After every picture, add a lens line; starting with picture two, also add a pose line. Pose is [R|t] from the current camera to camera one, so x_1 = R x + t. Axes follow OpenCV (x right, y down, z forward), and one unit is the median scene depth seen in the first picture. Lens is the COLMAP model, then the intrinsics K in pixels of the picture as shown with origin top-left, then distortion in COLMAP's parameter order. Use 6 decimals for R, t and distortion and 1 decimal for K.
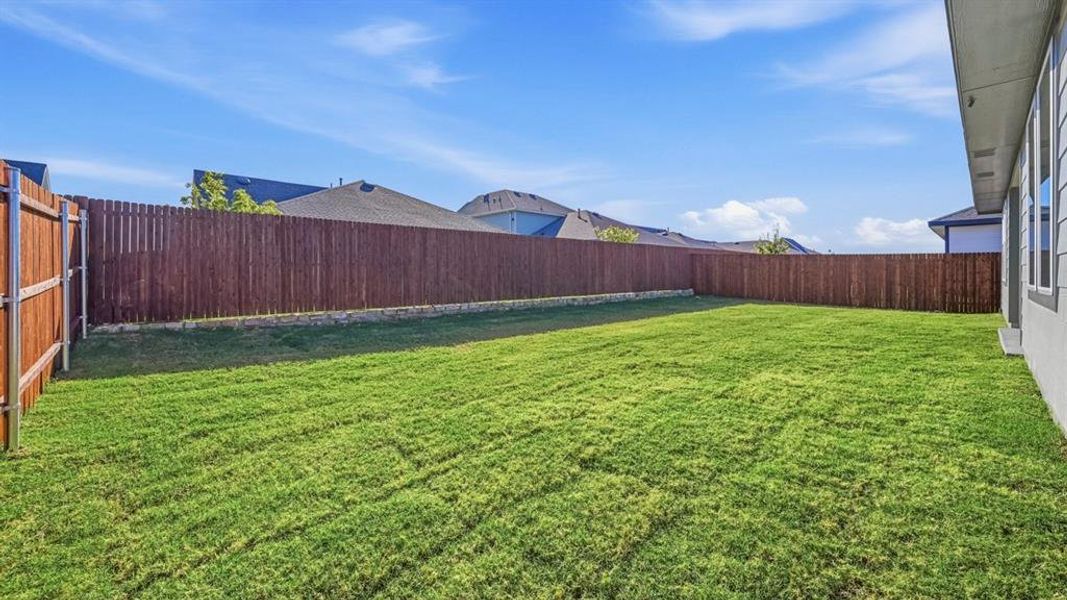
lens RADIAL K [[420.7, 0, 533.2], [0, 420.7, 284.1], [0, 0, 1]] dist [-0.000448, -0.000138]
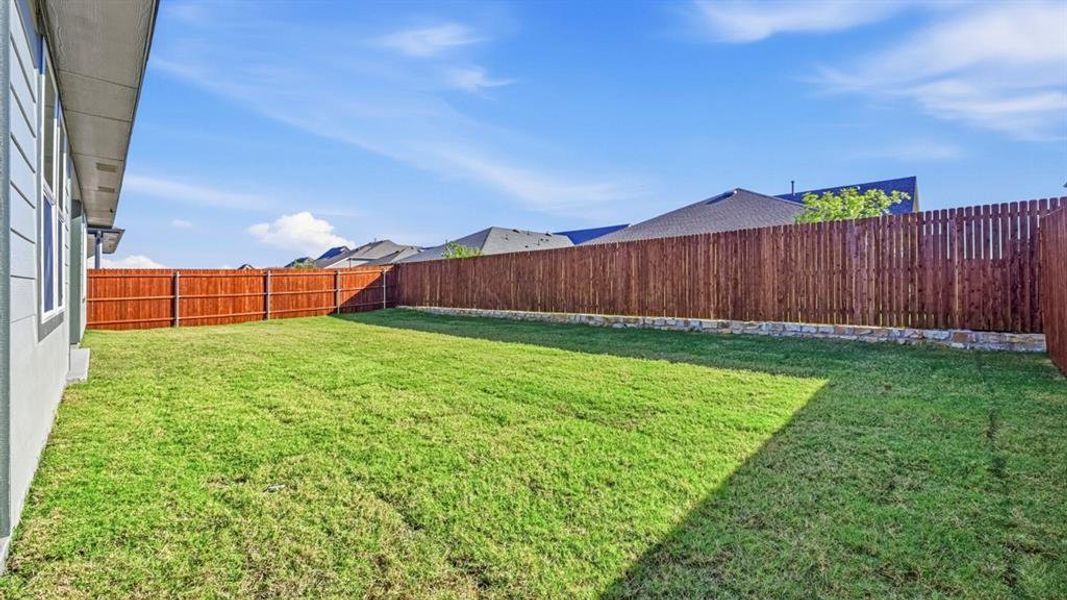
lens RADIAL K [[420.7, 0, 533.2], [0, 420.7, 284.1], [0, 0, 1]] dist [-0.000448, -0.000138]
pose [[0.041338, -0.005312, -0.999131, 0.818585], [-0.015543, 0.999861, -0.005959, -0.020976], [0.999024, 0.015776, 0.041250, 0.758534]]
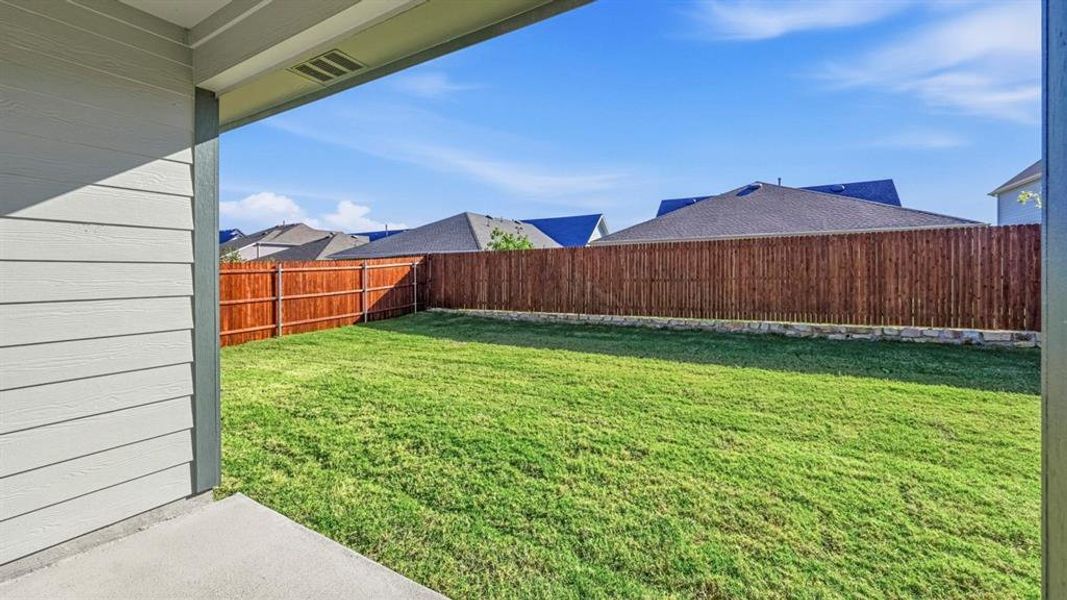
lens RADIAL K [[417.4, 0, 539.5], [0, 417.4, 277.4], [0, 0, 1]] dist [-0.001001, -0.000095]
pose [[0.283833, 0.005571, -0.958858, 0.554969], [-0.013263, 0.999910, 0.001883, -0.034257], [0.958782, 0.012183, 0.283882, 0.382992]]
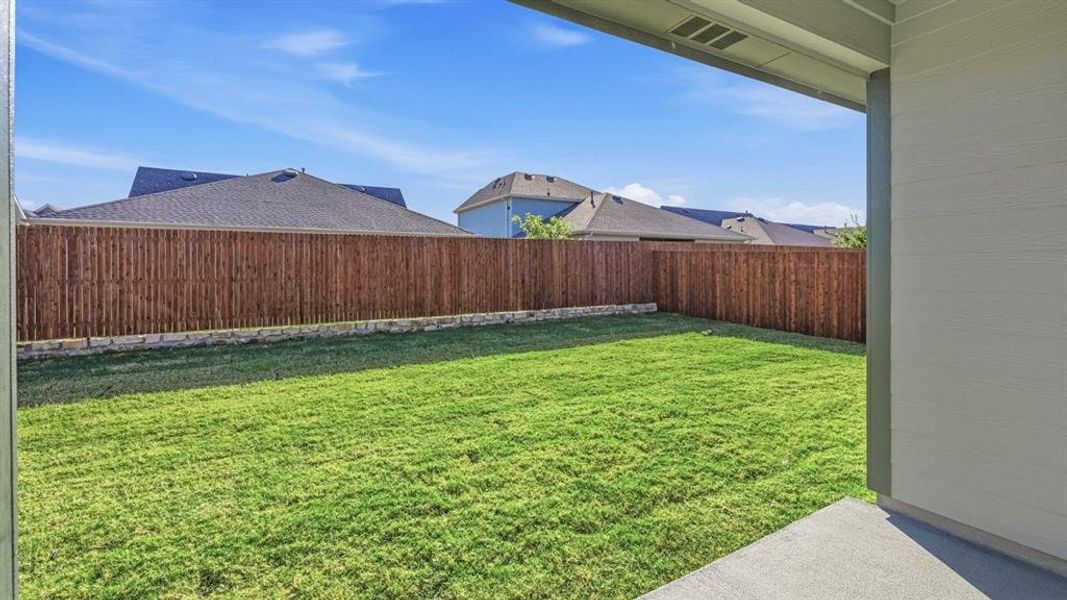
lens RADIAL K [[469.3, 0, 541.4], [0, 469.3, 278.4], [0, 0, 1]] dist [-0.001013, -0.000494]
pose [[0.975080, -0.000457, -0.221852, 0.450557], [-0.000096, 0.999997, -0.002480, -0.031876], [0.221853, 0.002439, 0.975077, 0.272786]]
